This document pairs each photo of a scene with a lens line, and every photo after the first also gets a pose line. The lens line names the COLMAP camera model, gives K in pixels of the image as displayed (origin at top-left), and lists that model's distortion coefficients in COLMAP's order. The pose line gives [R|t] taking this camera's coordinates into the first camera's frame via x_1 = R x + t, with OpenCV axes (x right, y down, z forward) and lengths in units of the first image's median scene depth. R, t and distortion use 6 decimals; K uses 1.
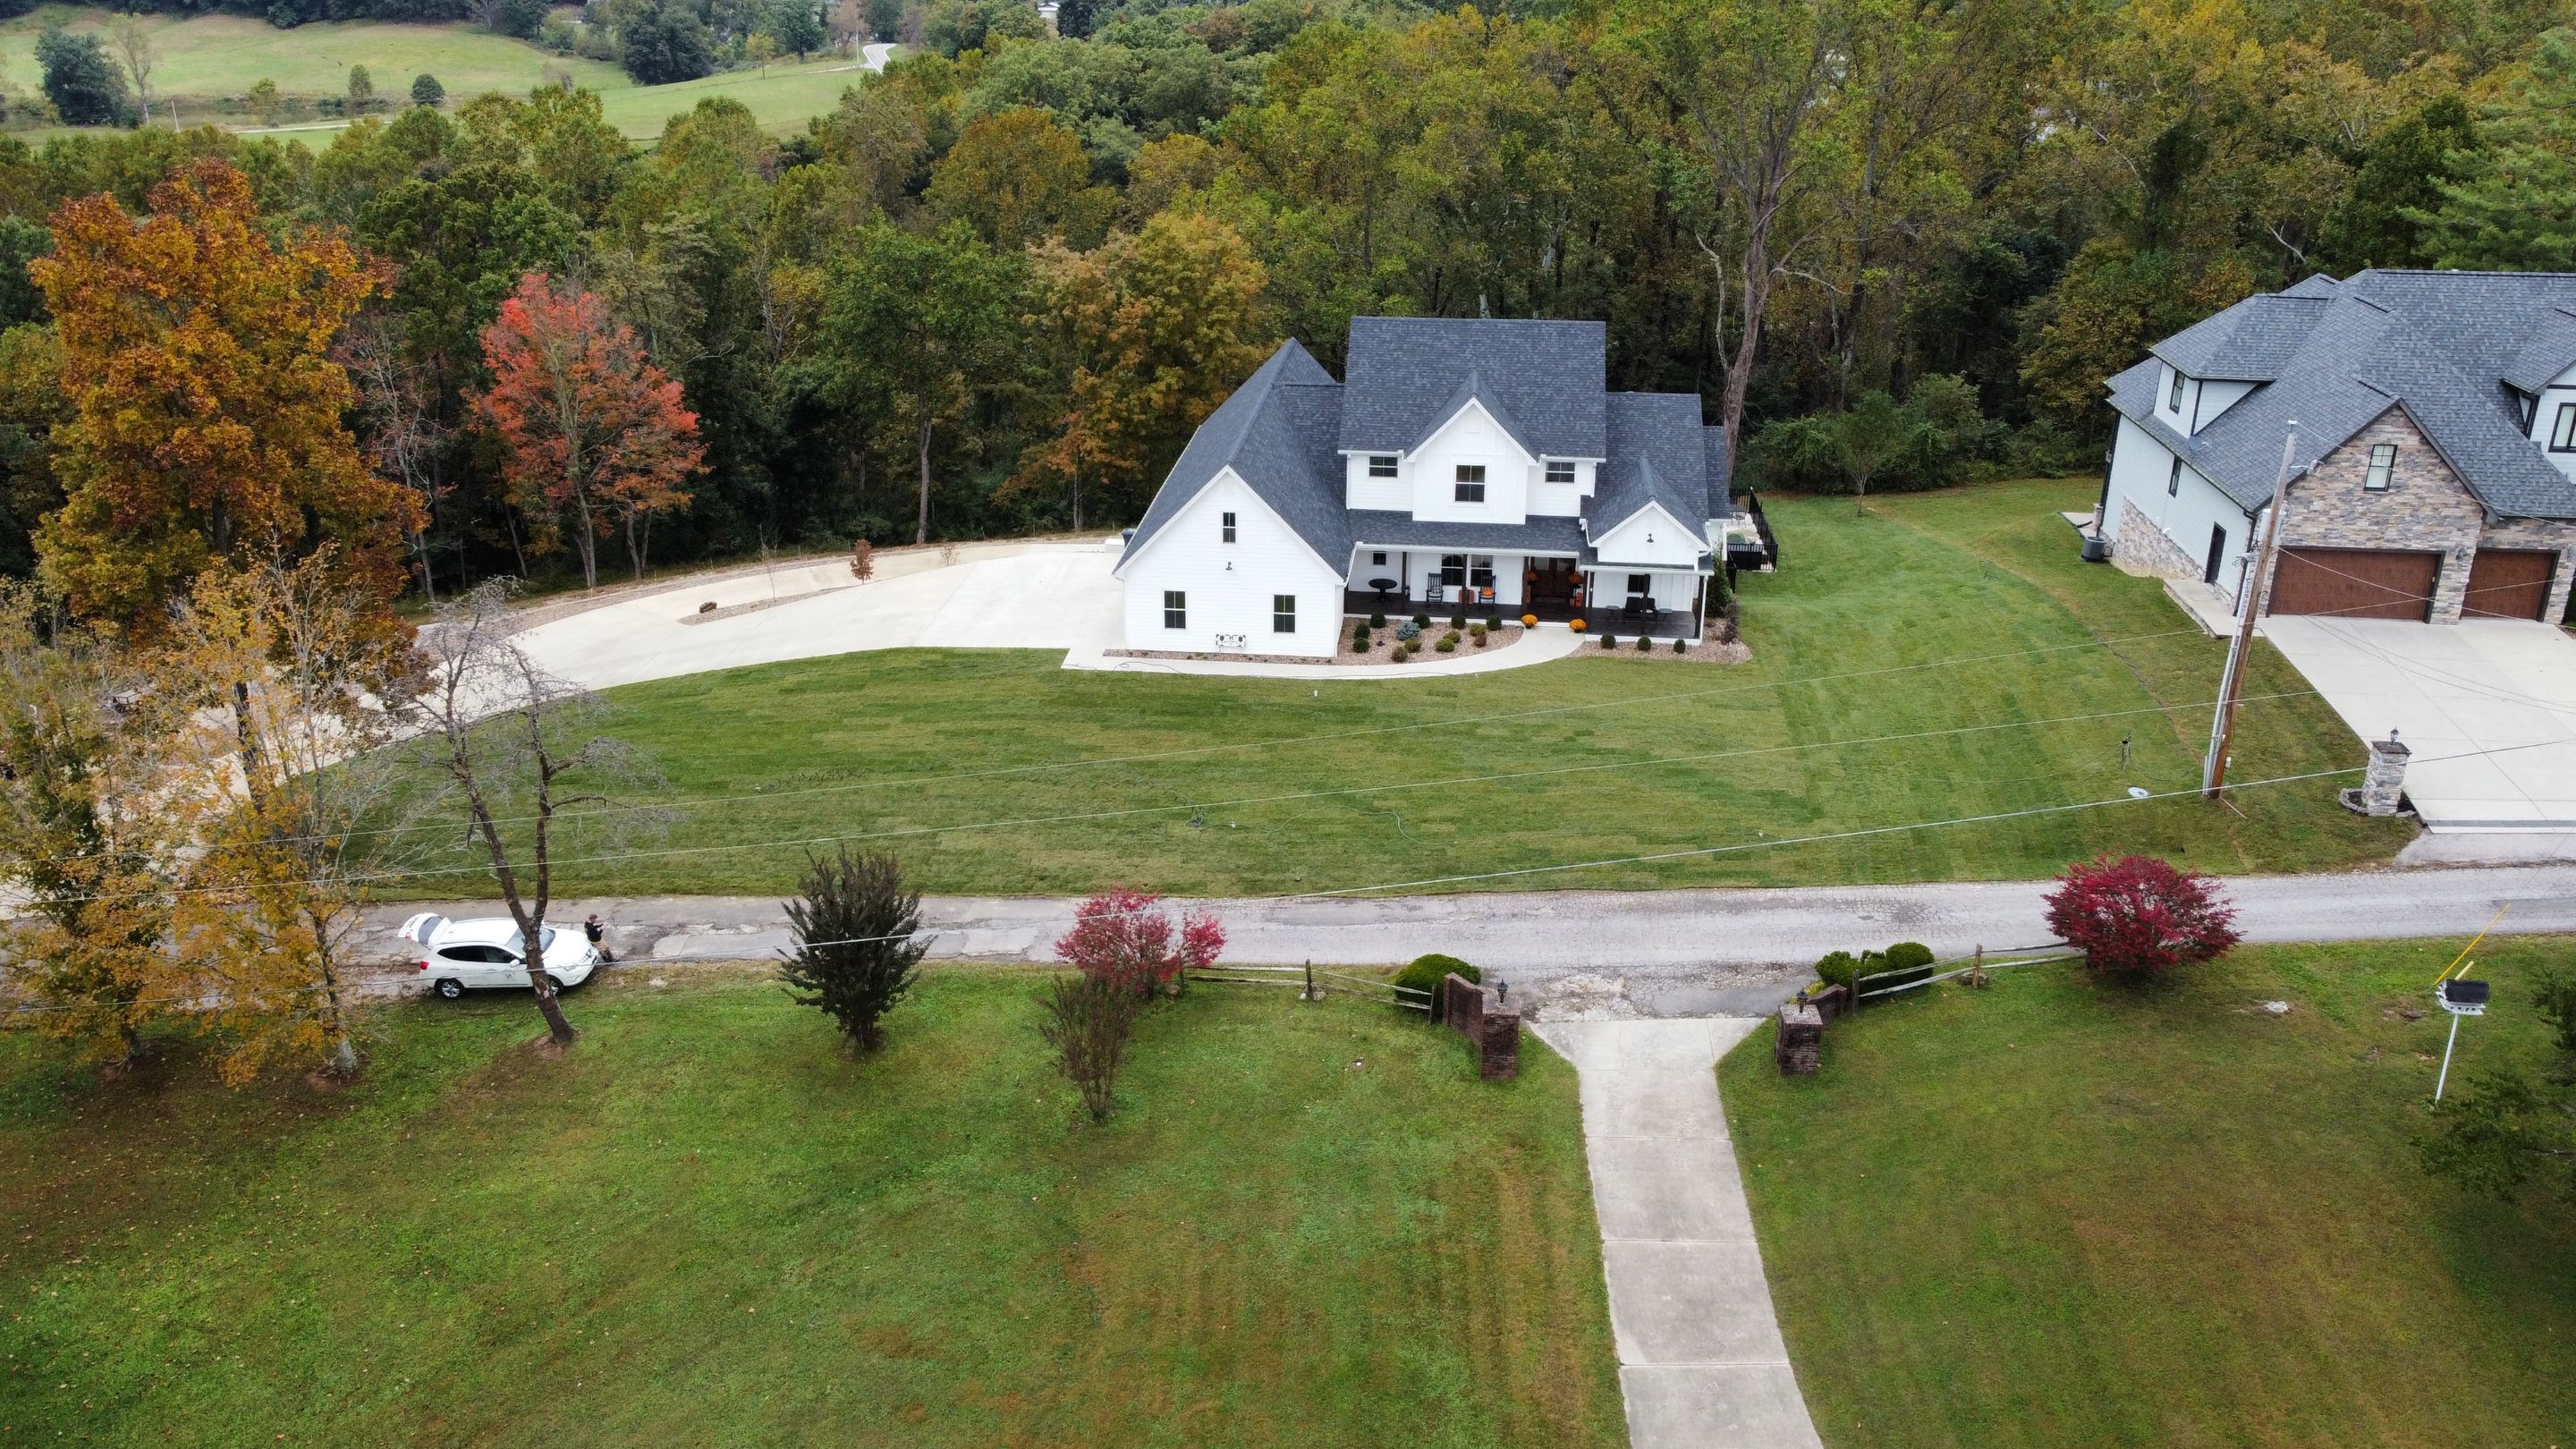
lens RADIAL K [[1951.1, 0, 1288.0], [0, 1951.1, 724.5], [0, 0, 1]] dist [0.010573, -0.020686]
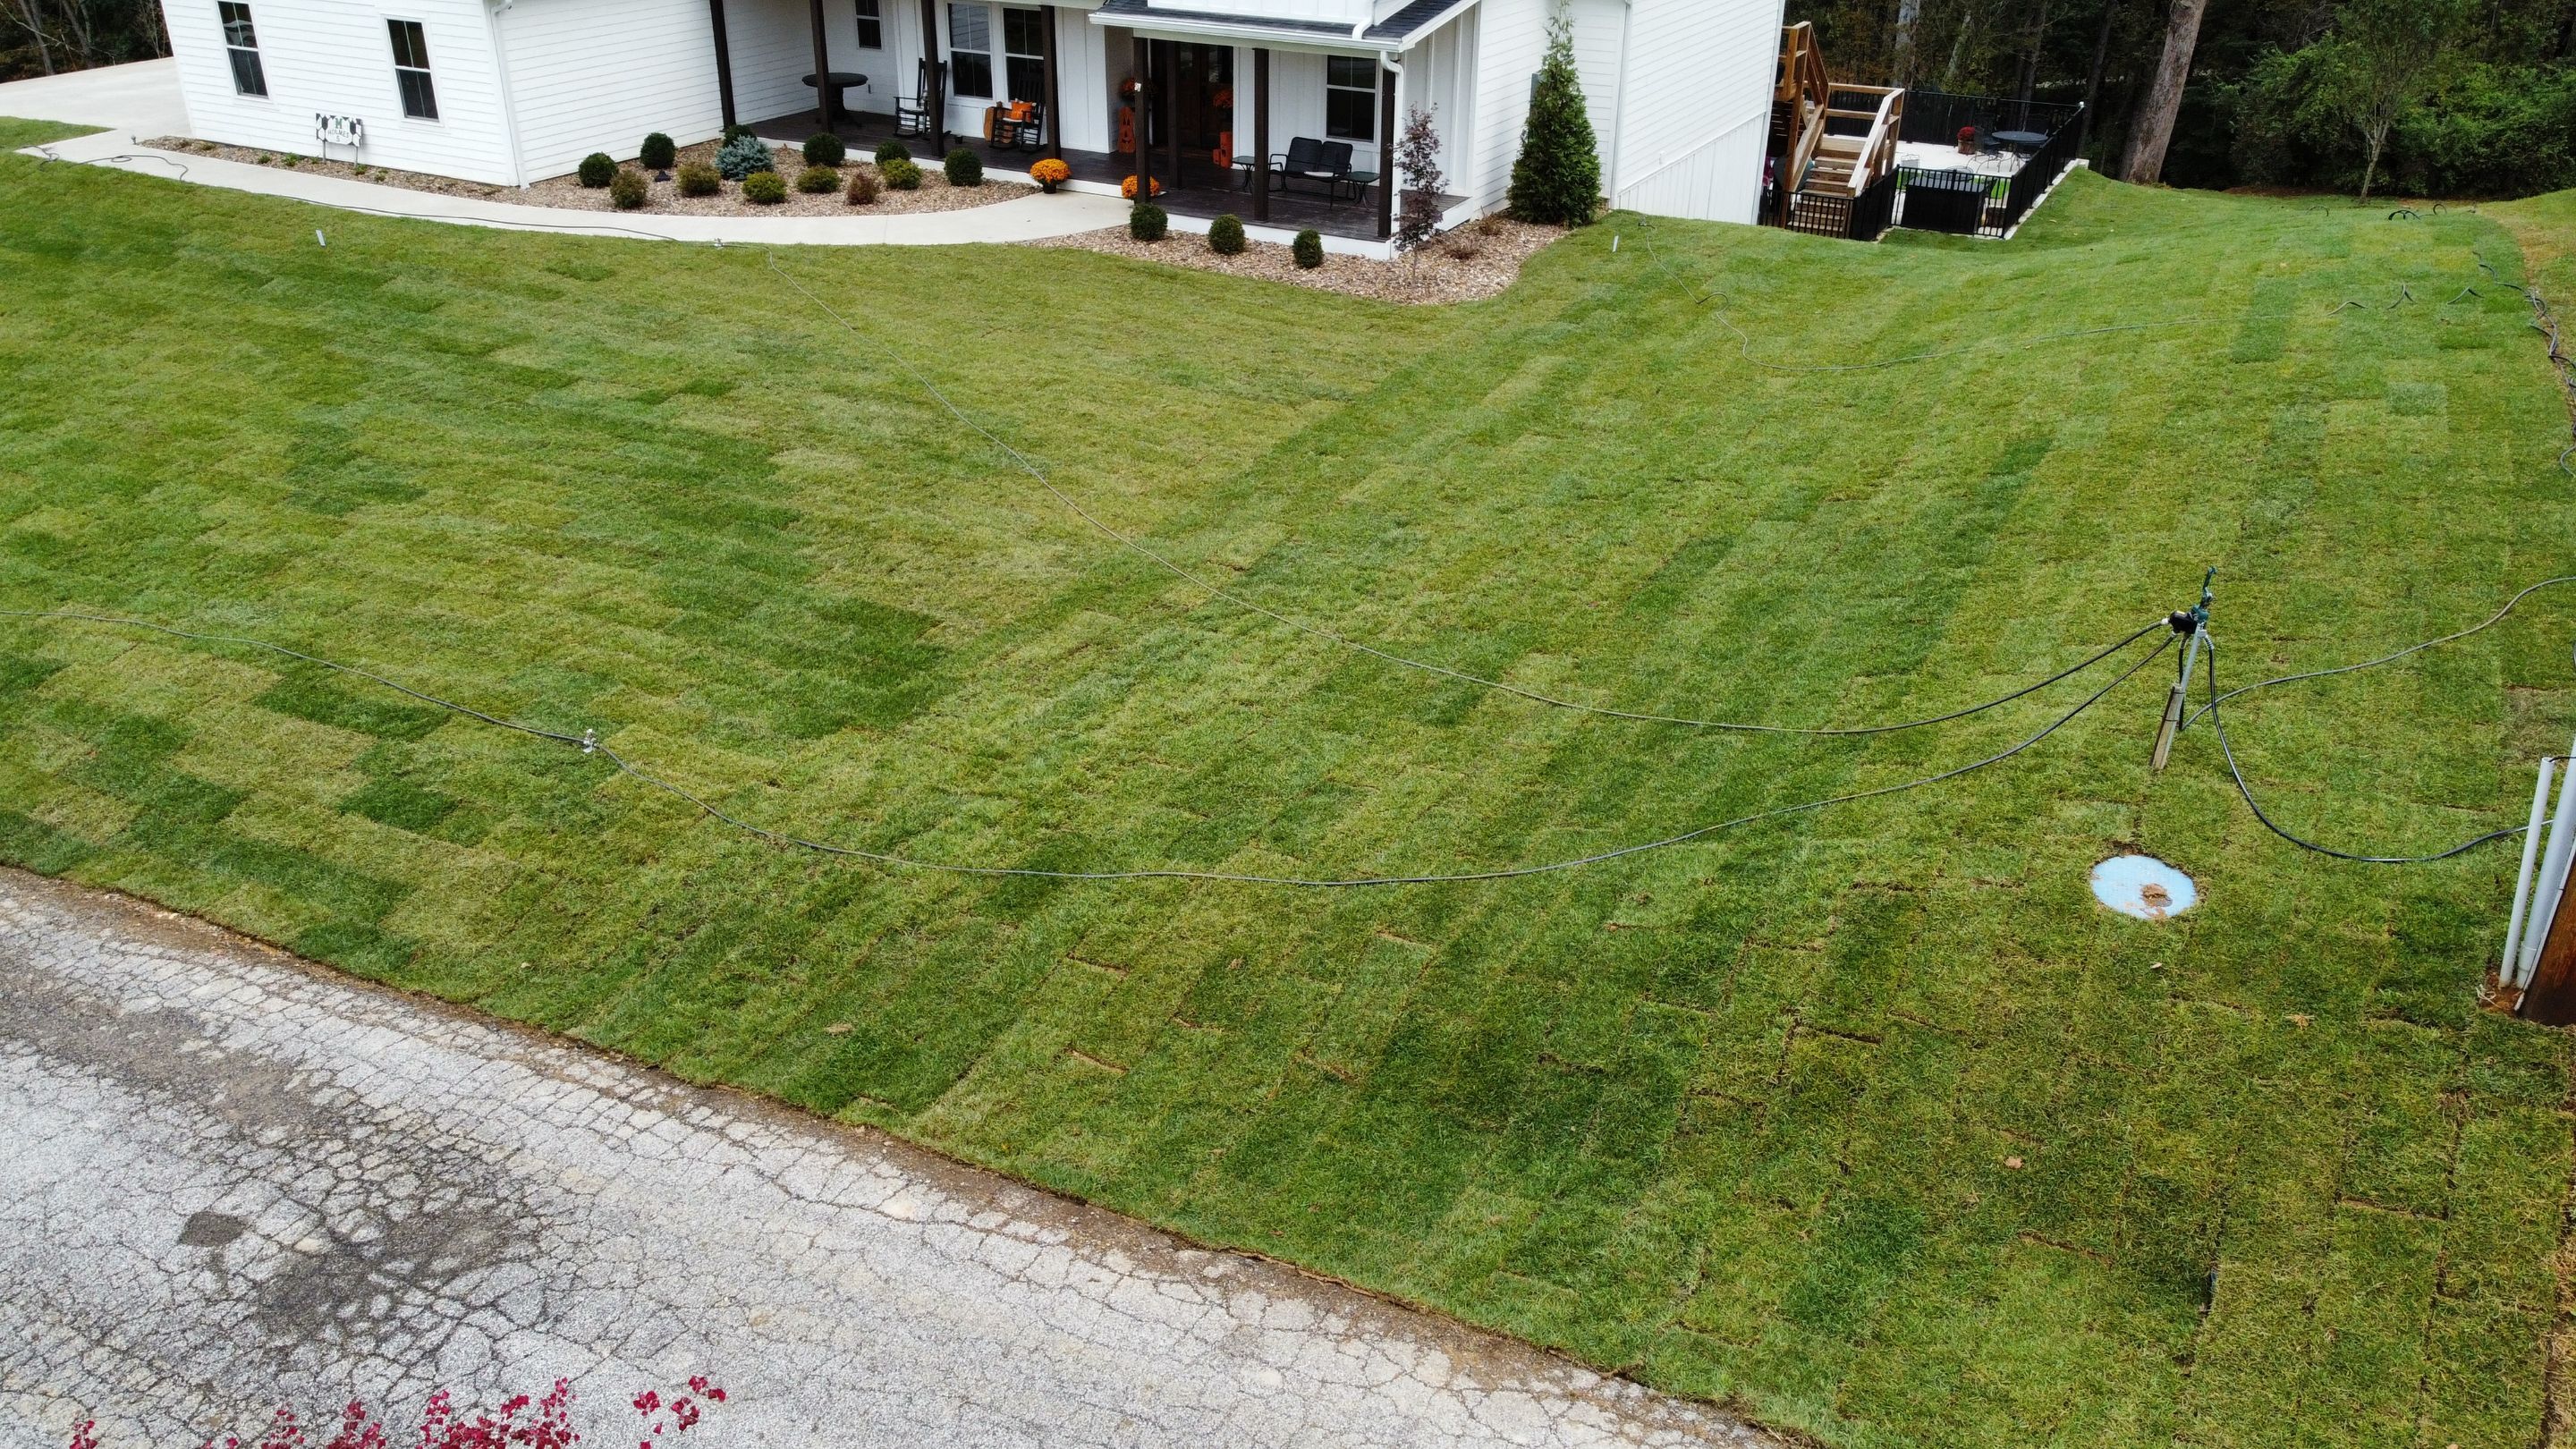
lens RADIAL K [[1951.1, 0, 1288.0], [0, 1951.1, 724.5], [0, 0, 1]] dist [0.010573, -0.020686]
pose [[0.924214, 0.177405, -0.338167, 0.344691], [-0.148702, 0.982834, 0.109199, 0.009161], [0.351734, -0.050637, 0.934729, 0.654667]]
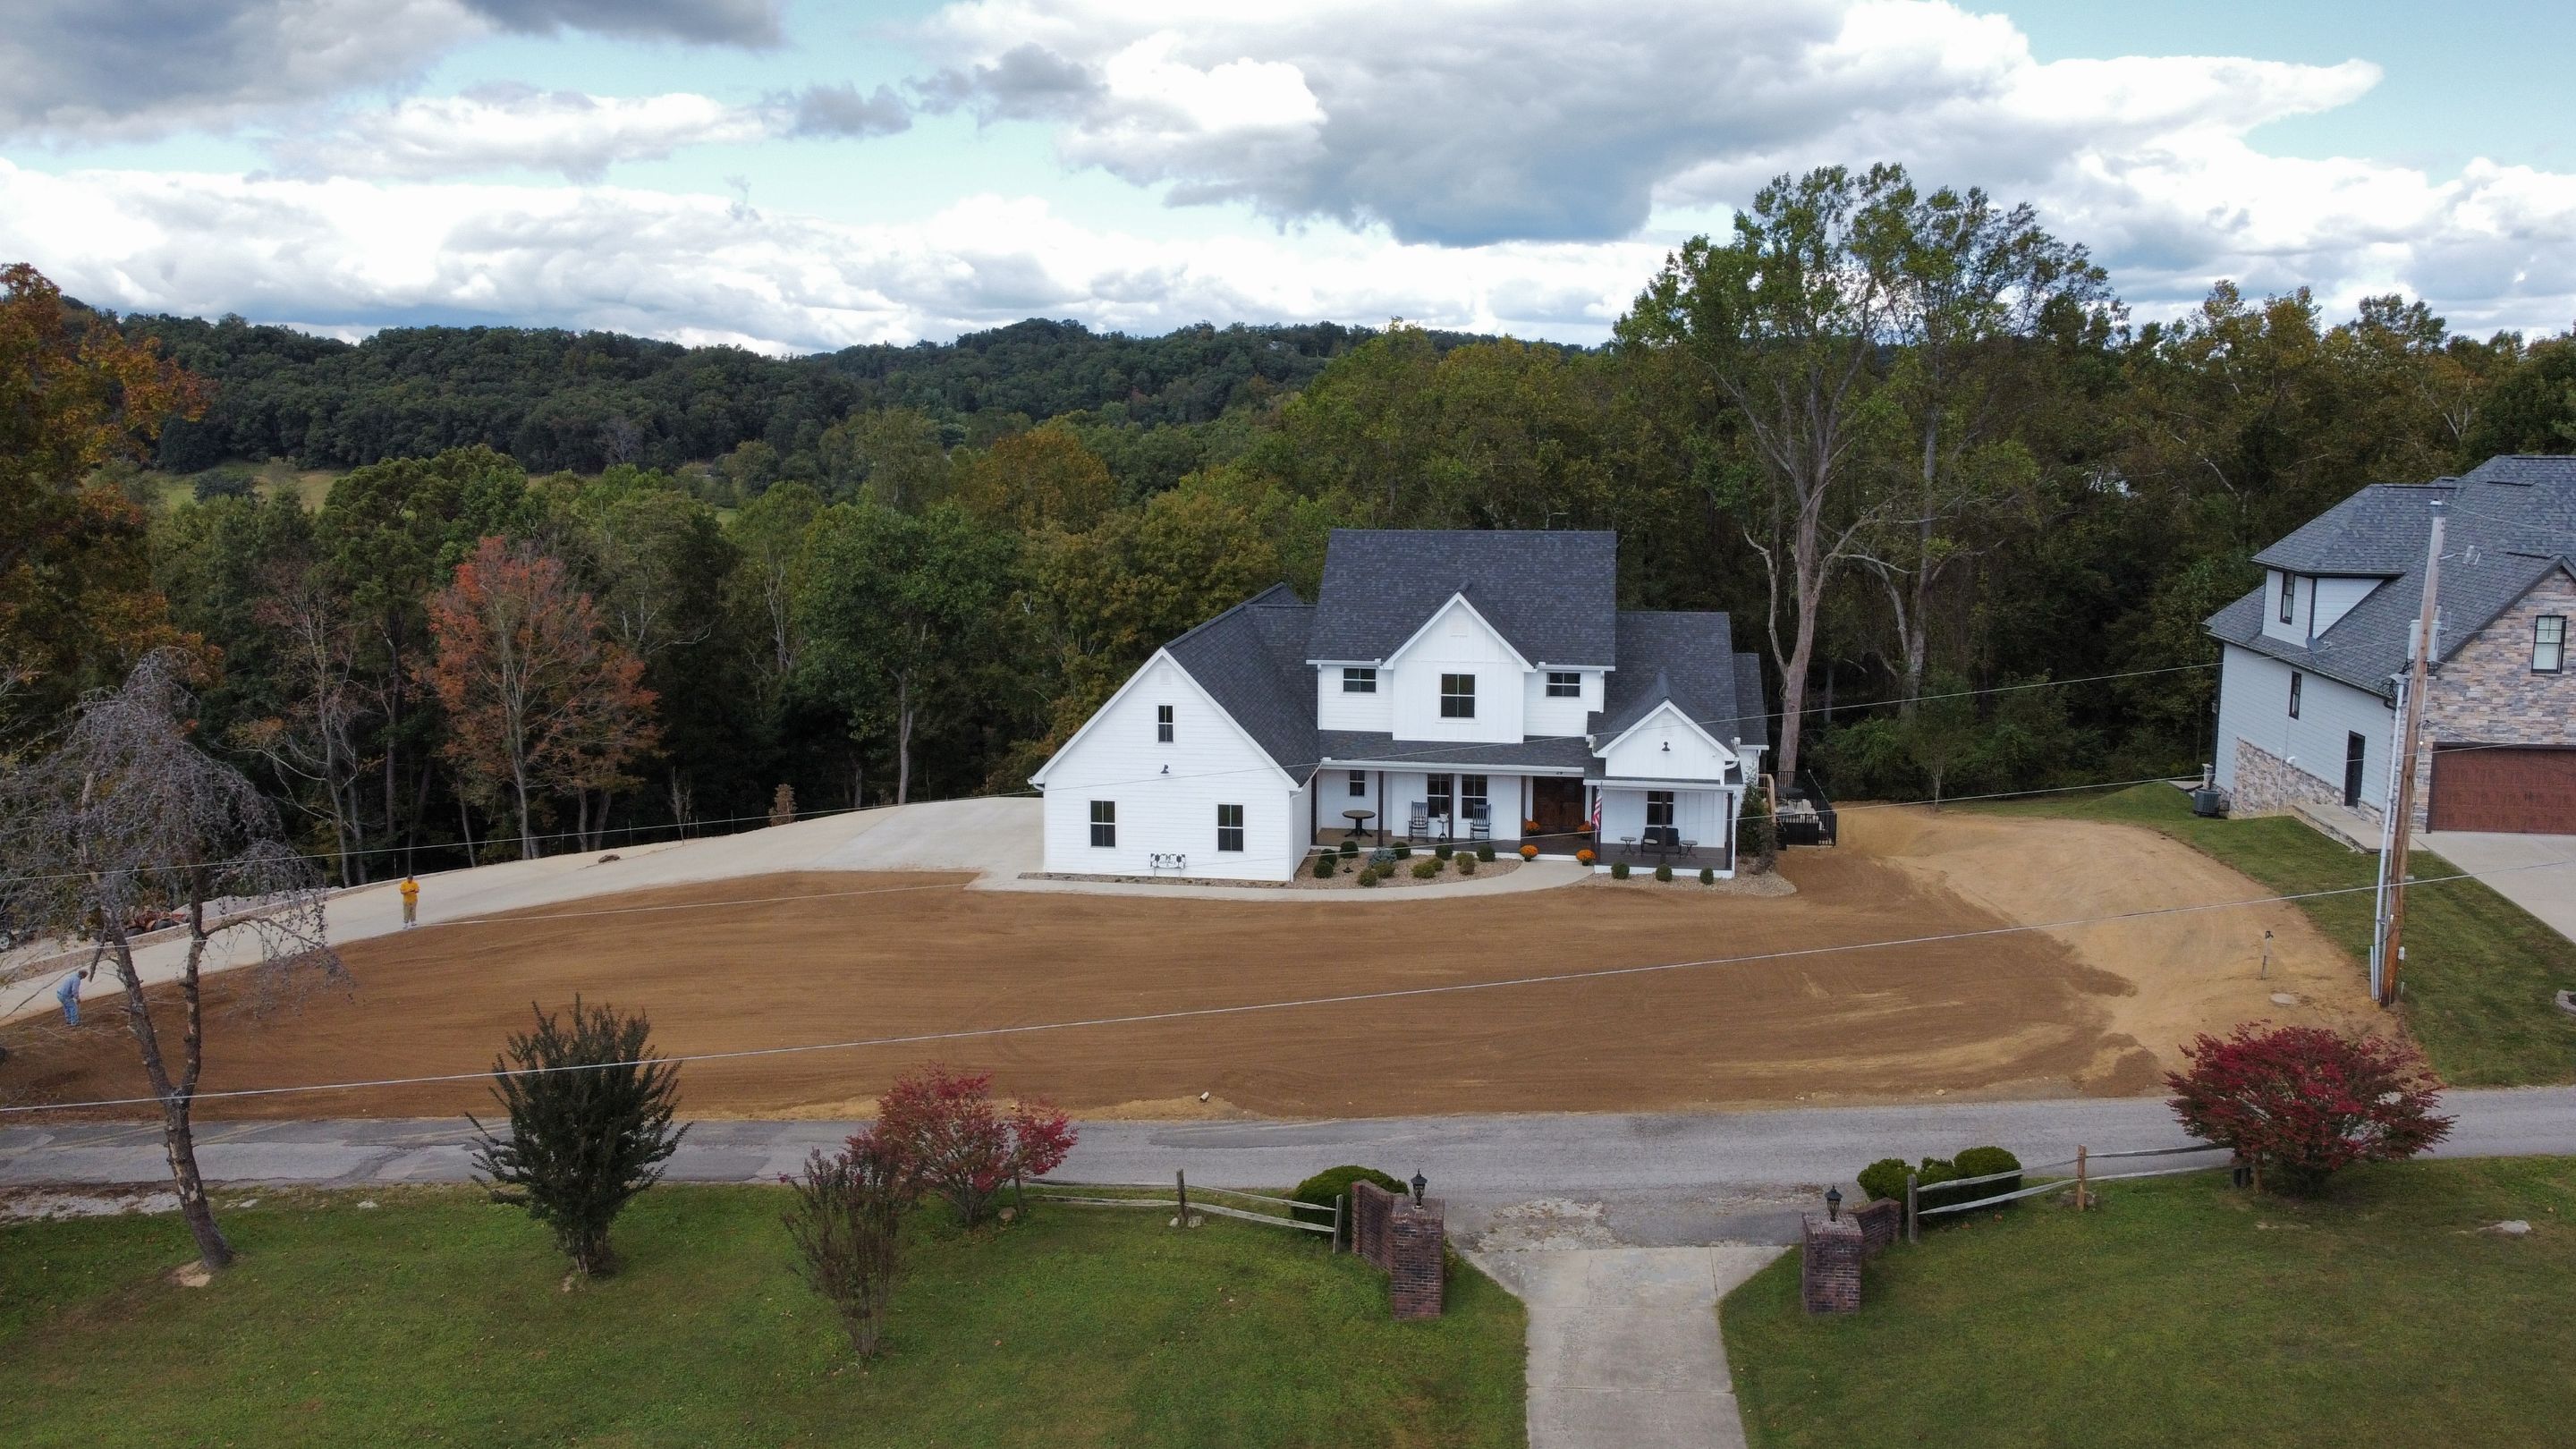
lens RADIAL K [[1951.1, 0, 1288.0], [0, 1951.1, 724.5], [0, 0, 1]] dist [0.010573, -0.020686]
pose [[0.998582, 0.004102, -0.053072, 0.067280], [-0.016209, 0.973108, -0.229778, 0.092930], [0.050702, 0.230313, 0.971795, 0.168355]]
